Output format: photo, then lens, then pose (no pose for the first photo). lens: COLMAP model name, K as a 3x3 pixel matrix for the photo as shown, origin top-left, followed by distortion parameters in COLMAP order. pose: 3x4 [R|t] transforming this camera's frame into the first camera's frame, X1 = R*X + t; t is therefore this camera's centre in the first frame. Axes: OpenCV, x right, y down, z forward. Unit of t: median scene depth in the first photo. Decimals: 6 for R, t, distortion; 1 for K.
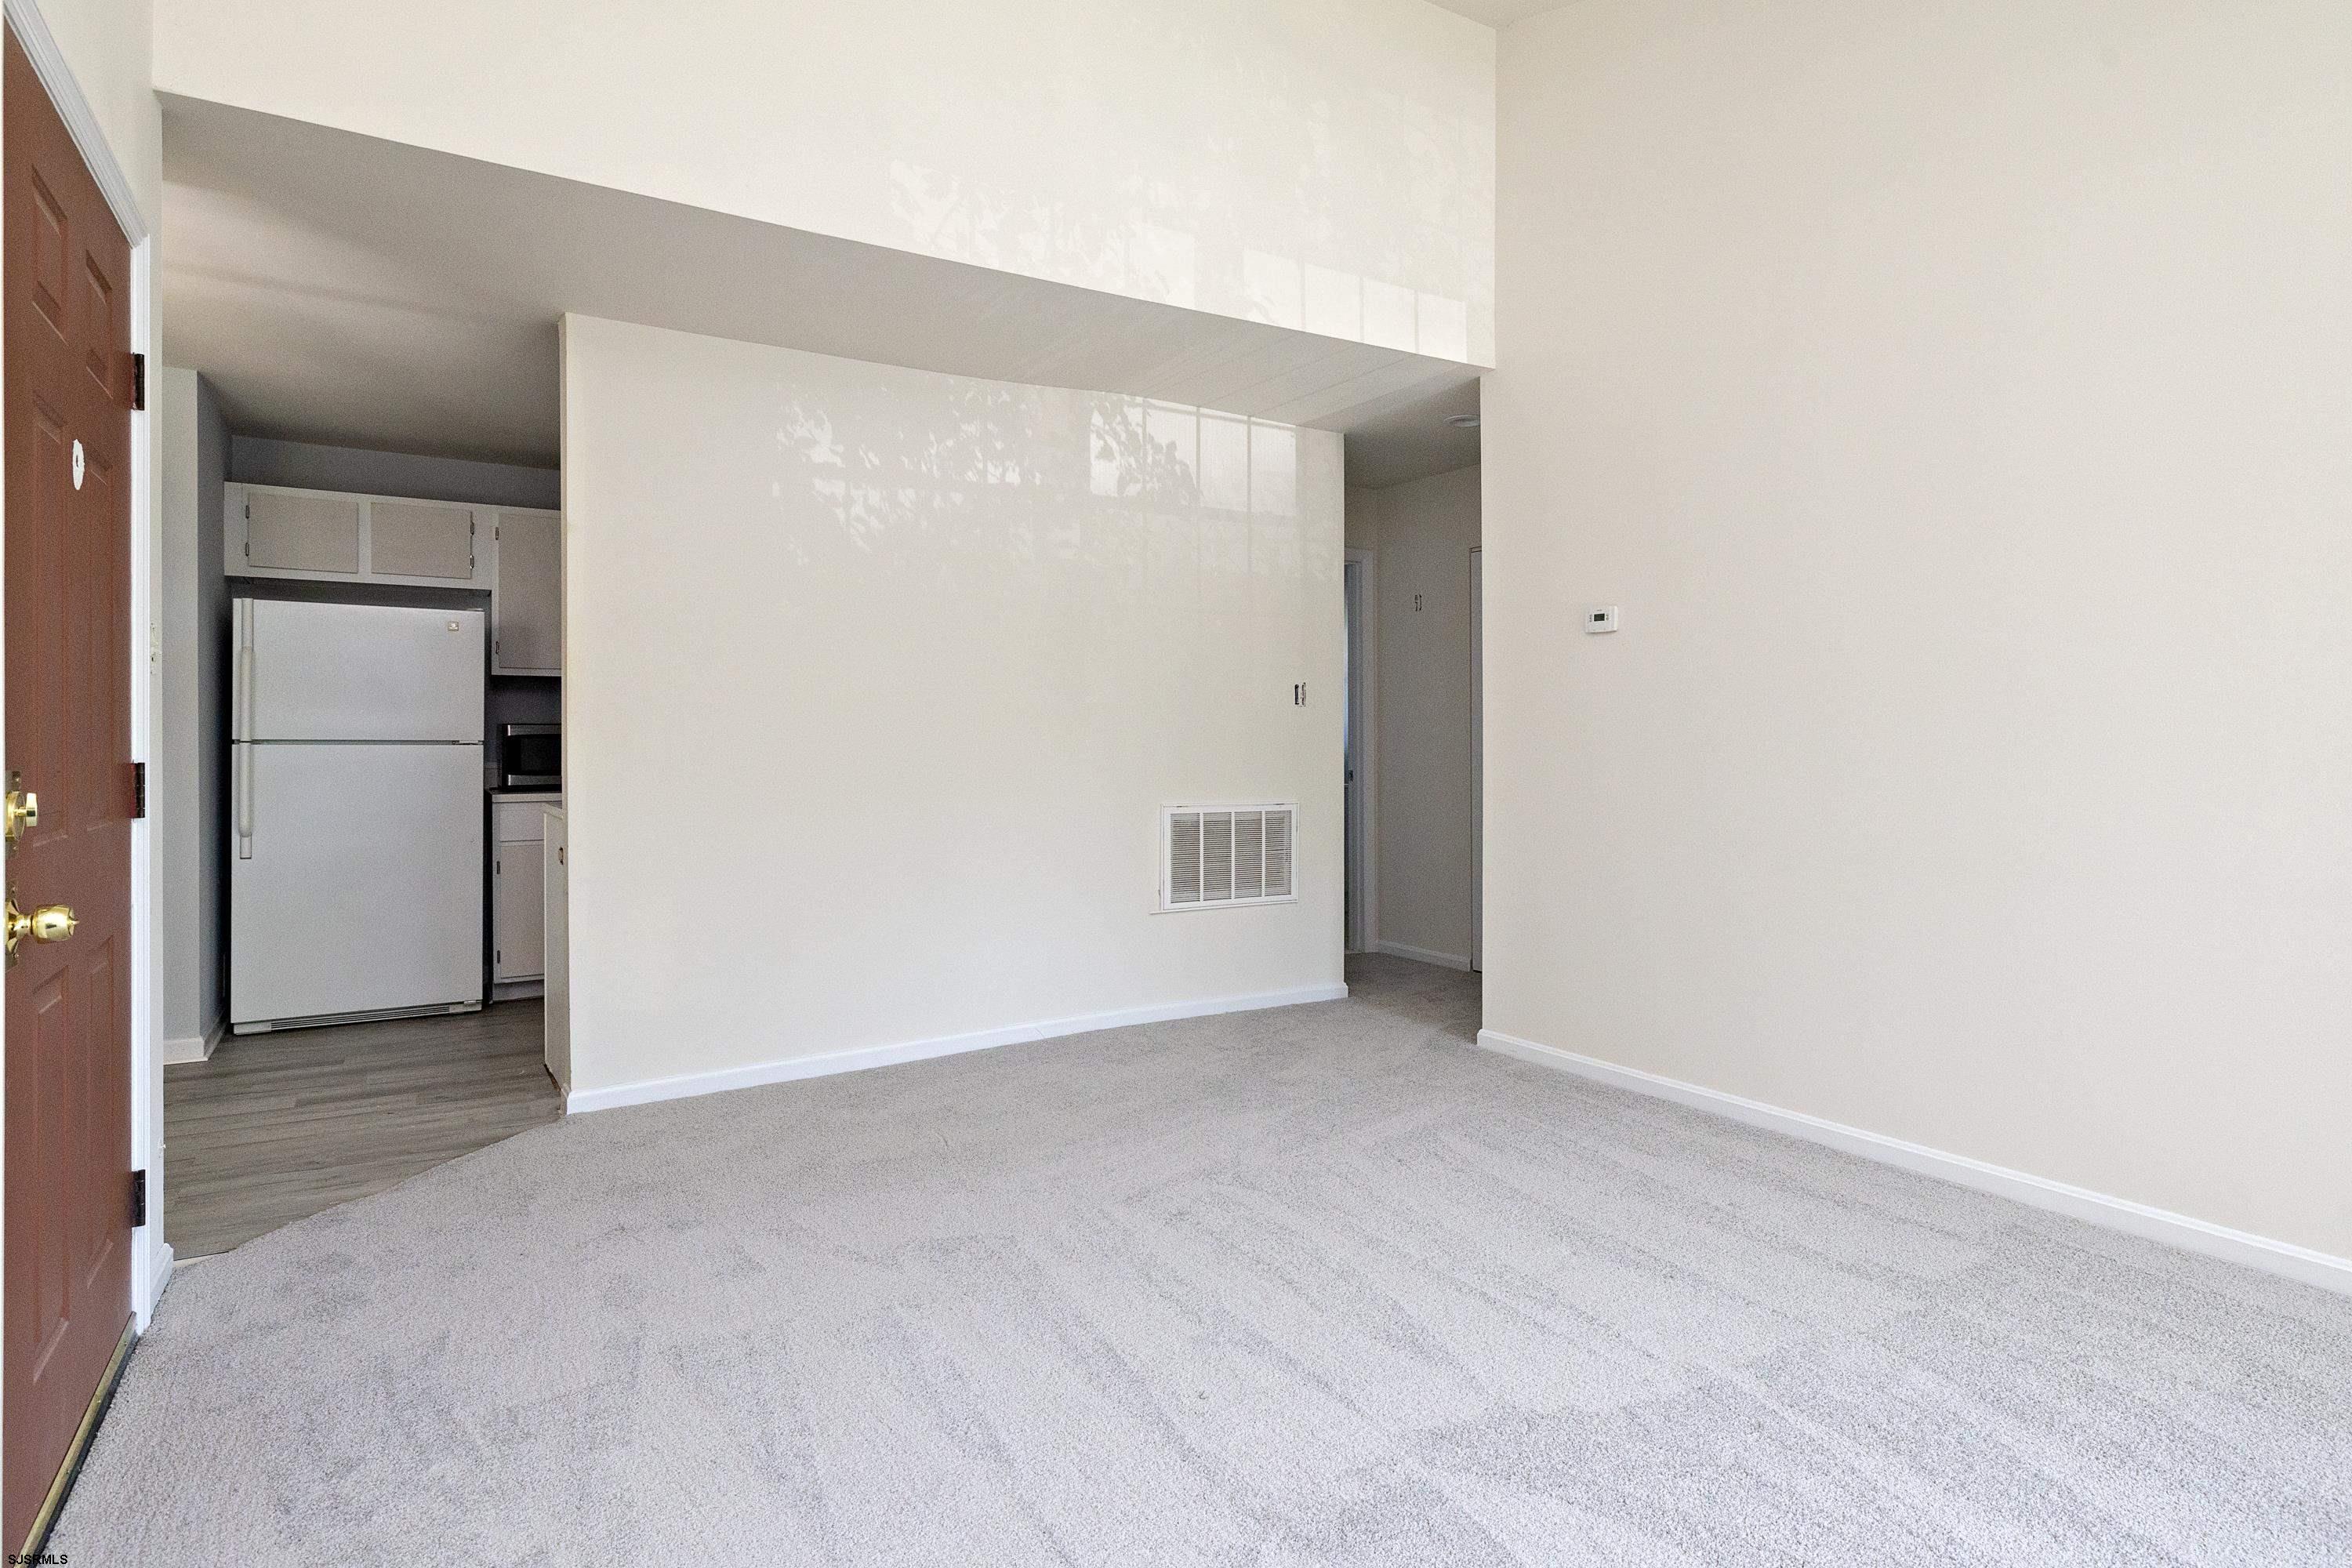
lens RADIAL K [[1201.4, 0, 1150.6], [0, 1201.4, 736.2], [0, 0, 1]] dist [-0.000460, -0.001715]
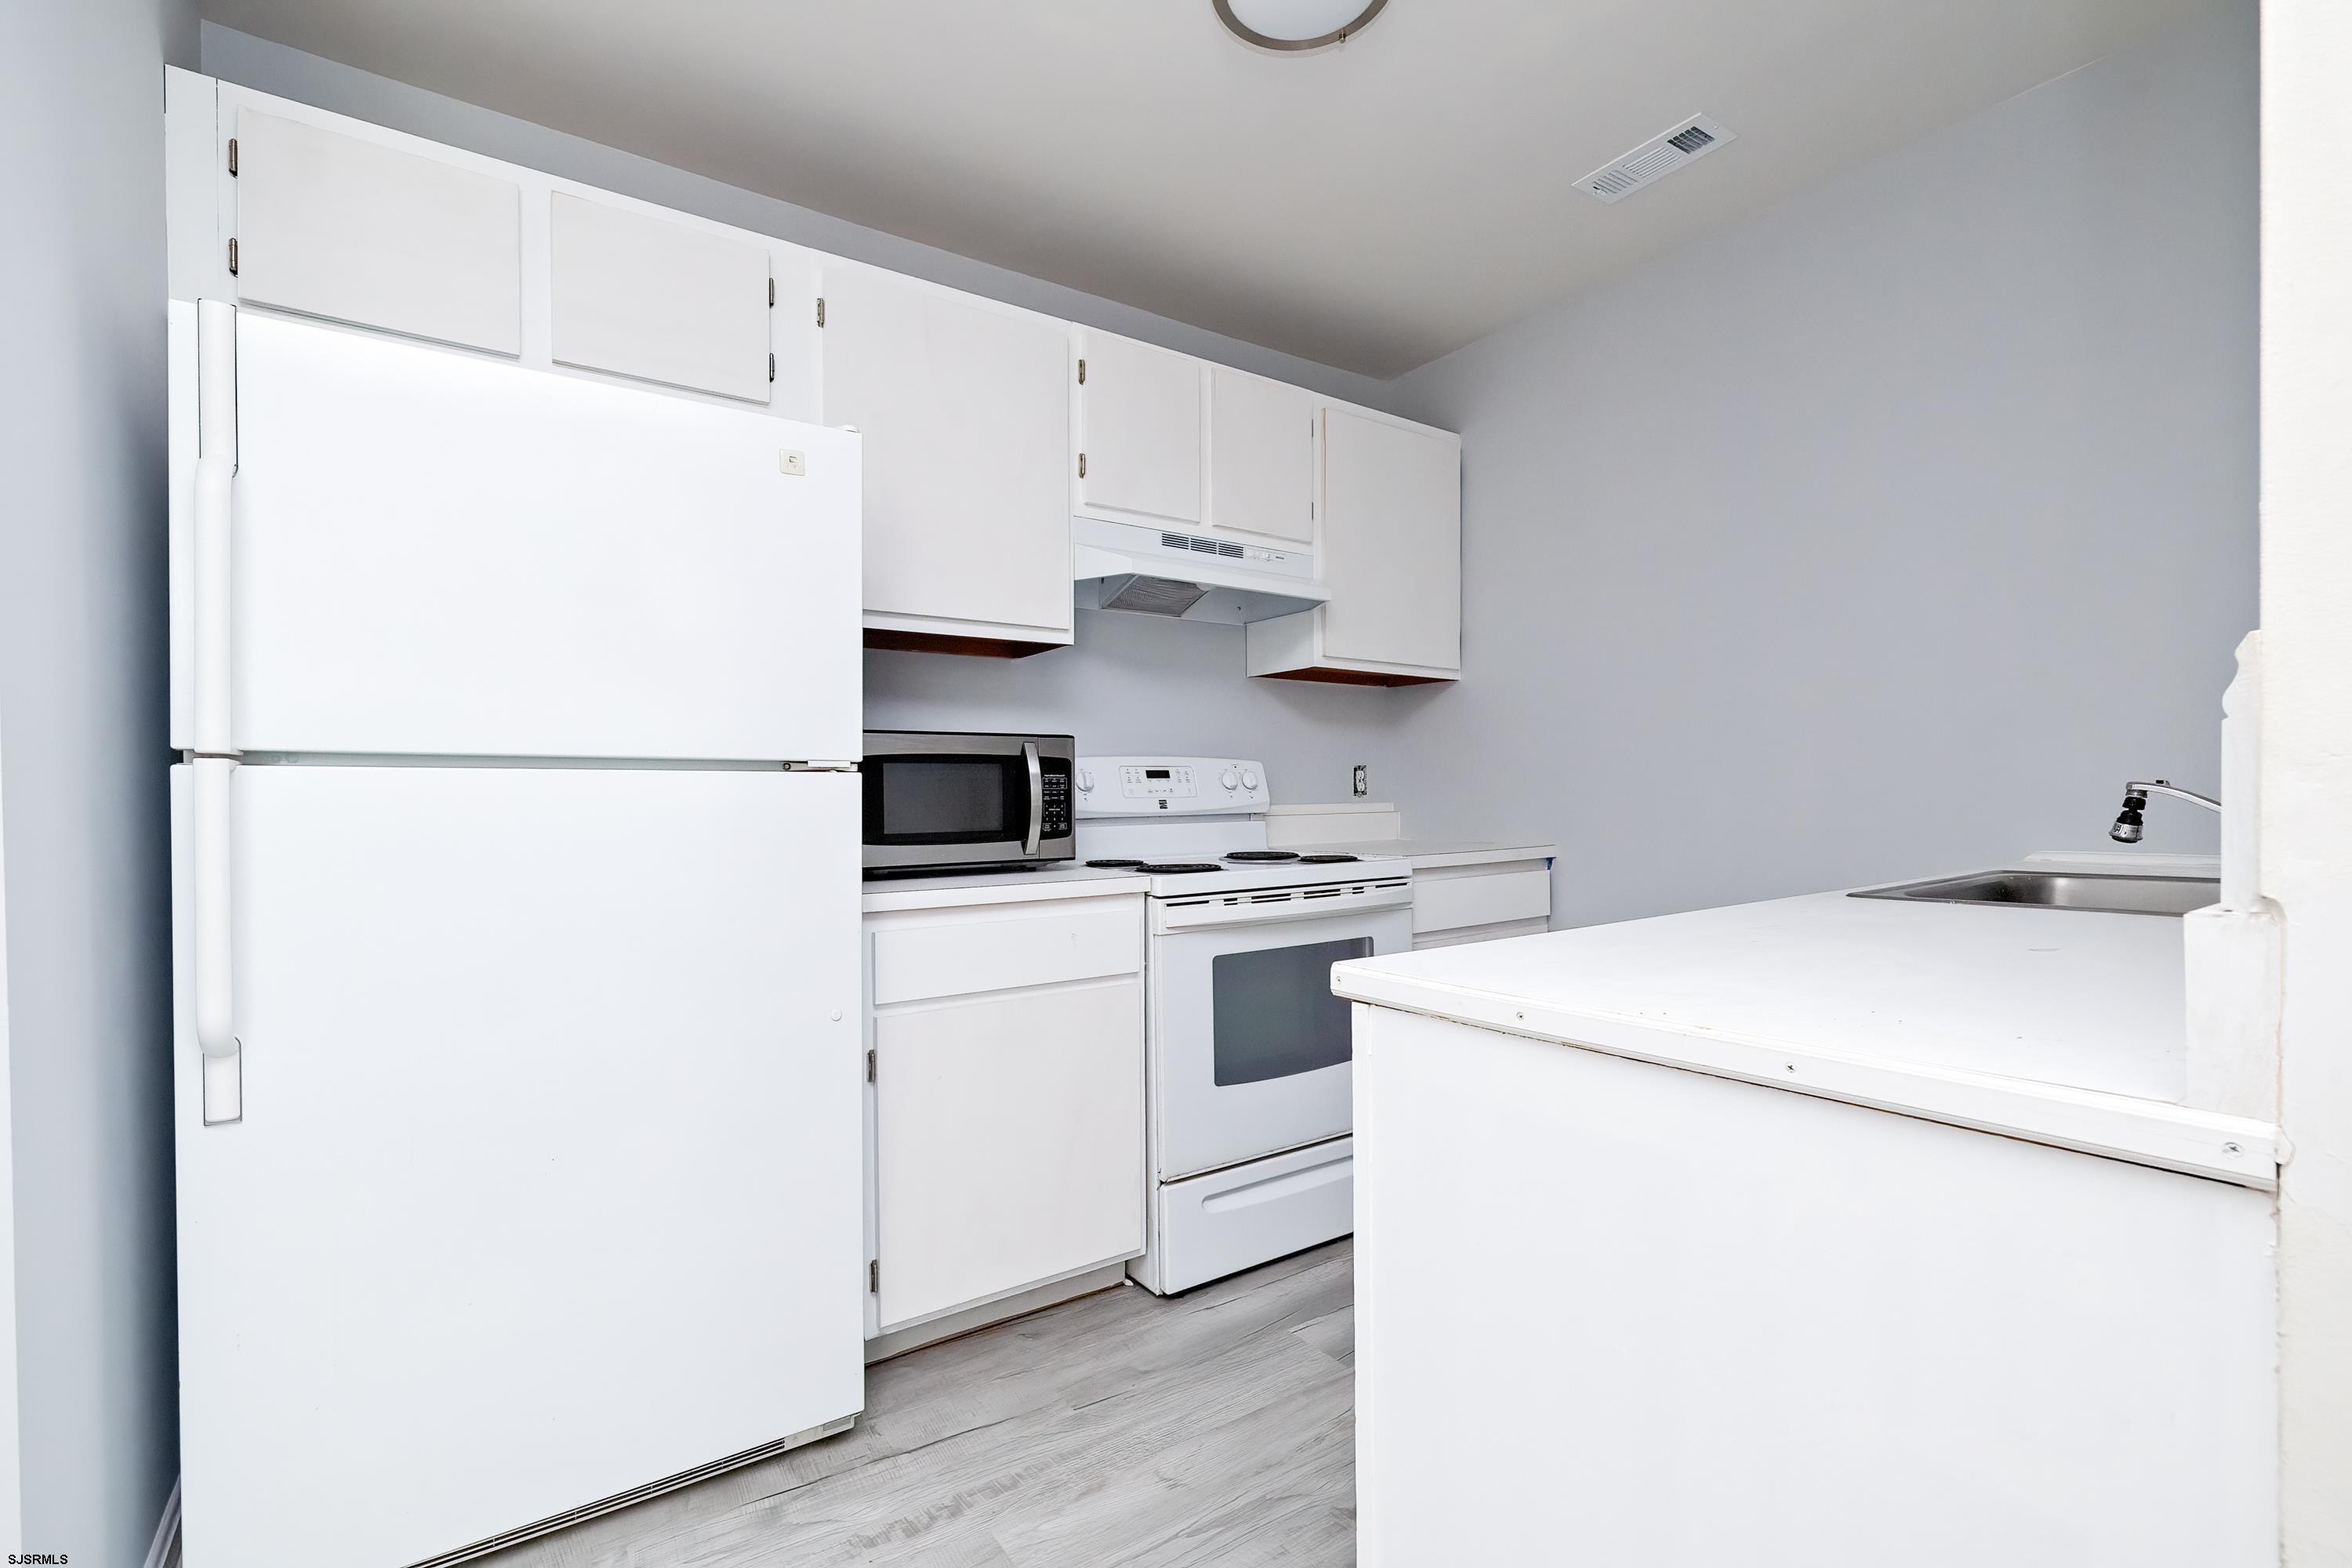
lens RADIAL K [[1059.0, 0, 1193.6], [0, 1059.0, 803.0], [0, 0, 1]] dist [0.001077, 0.000197]
pose [[0.998079, -0.002446, 0.061907, -0.466965], [0.001545, 0.999892, 0.014599, 0.012093], [-0.061936, -0.014475, 0.997975, 0.640127]]
